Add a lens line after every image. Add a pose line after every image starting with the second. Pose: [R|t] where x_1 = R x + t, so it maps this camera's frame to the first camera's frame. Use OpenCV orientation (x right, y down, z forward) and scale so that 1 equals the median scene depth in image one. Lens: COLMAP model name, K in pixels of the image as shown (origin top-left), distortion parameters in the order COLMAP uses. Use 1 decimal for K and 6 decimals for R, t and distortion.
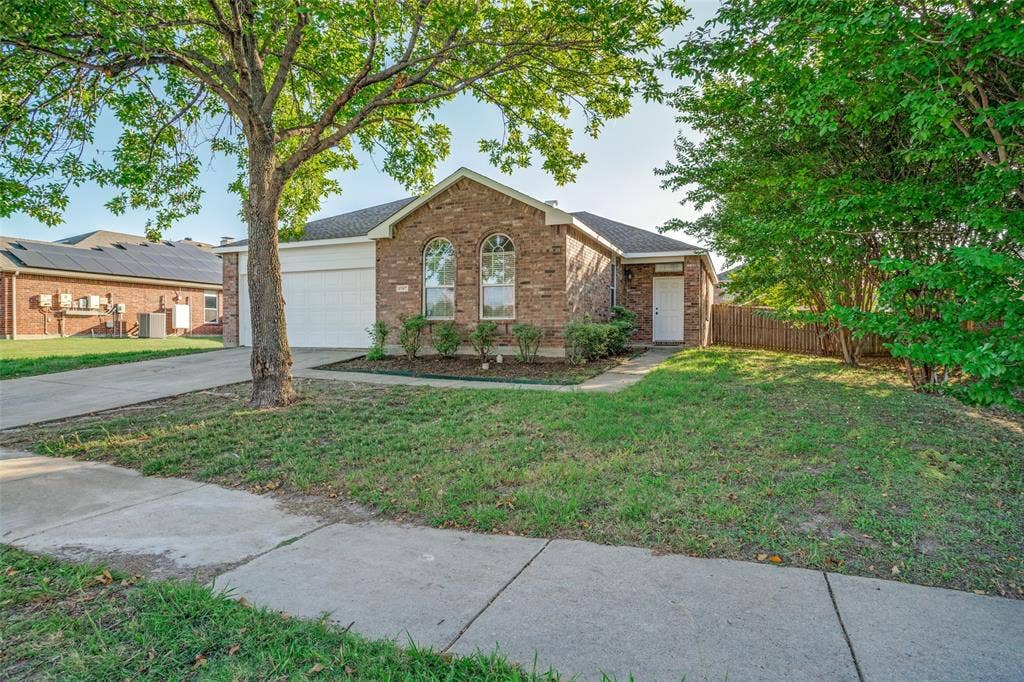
lens RADIAL K [[504.4, 0, 510.6], [0, 504.4, 336.8], [0, 0, 1]] dist [-0.063959, 0.026992]
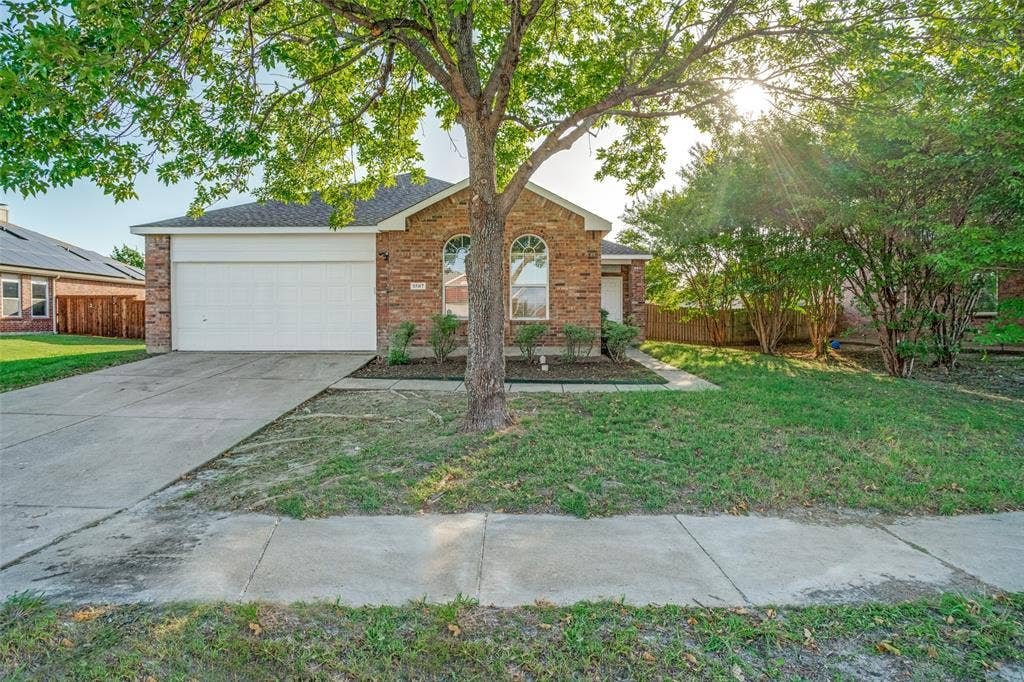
lens RADIAL K [[504.4, 0, 510.6], [0, 504.4, 336.8], [0, 0, 1]] dist [-0.063959, 0.026992]
pose [[0.936835, -0.014411, 0.349474, -0.416138], [0.006991, 0.999723, 0.022482, -0.024014], [-0.349701, -0.018619, 0.936676, 0.070896]]
